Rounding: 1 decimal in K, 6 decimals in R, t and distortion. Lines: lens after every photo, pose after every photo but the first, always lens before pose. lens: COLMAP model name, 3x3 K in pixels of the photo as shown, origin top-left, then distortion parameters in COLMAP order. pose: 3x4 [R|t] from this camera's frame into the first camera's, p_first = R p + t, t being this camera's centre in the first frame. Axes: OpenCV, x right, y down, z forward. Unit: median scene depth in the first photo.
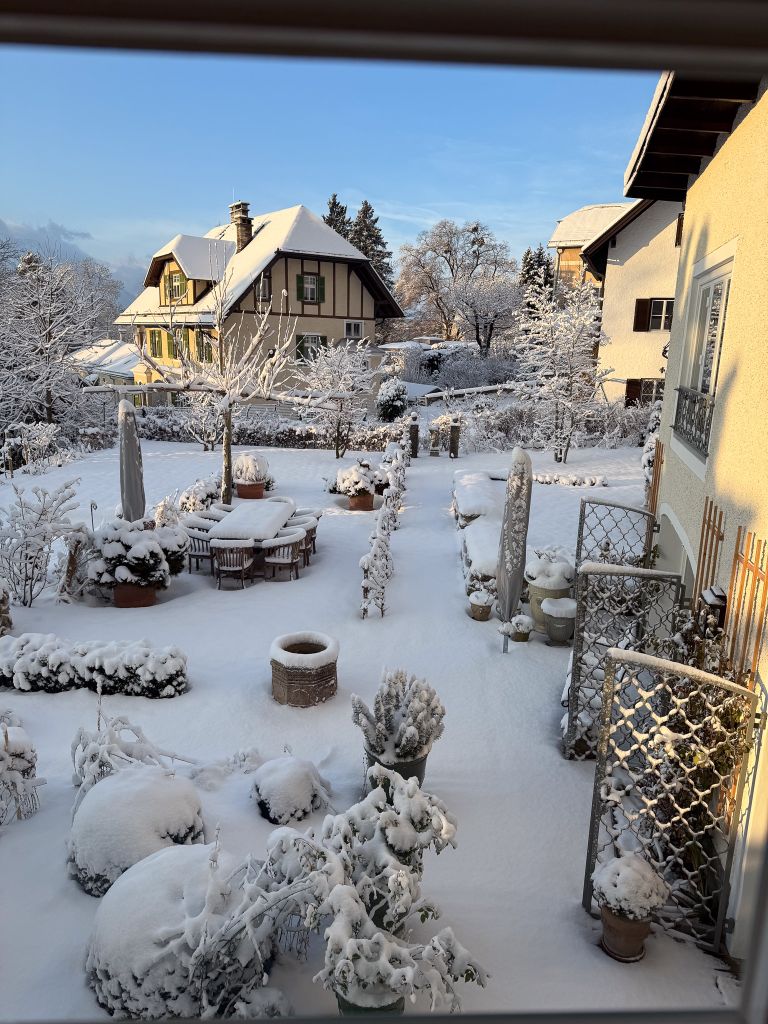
lens RADIAL K [[722.6, 0, 383.0], [0, 722.6, 534.2], [0, 0, 1]] dist [0.046011, -0.040712]
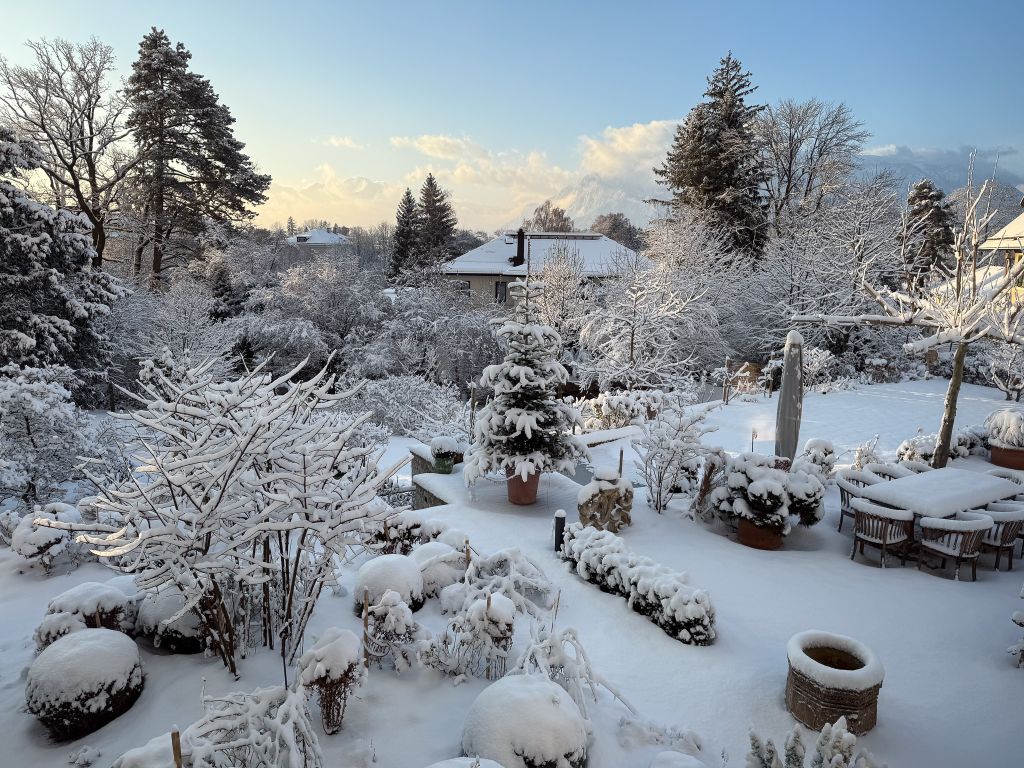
lens RADIAL K [[710.8, 0, 508.3], [0, 710.8, 392.8], [0, 0, 1]] dist [0.082716, -0.114178]
pose [[0.533580, 0.137633, -0.834476, 0.250674], [-0.210295, 0.977273, 0.026718, -0.053874], [0.819188, 0.161230, 0.550396, 0.197595]]
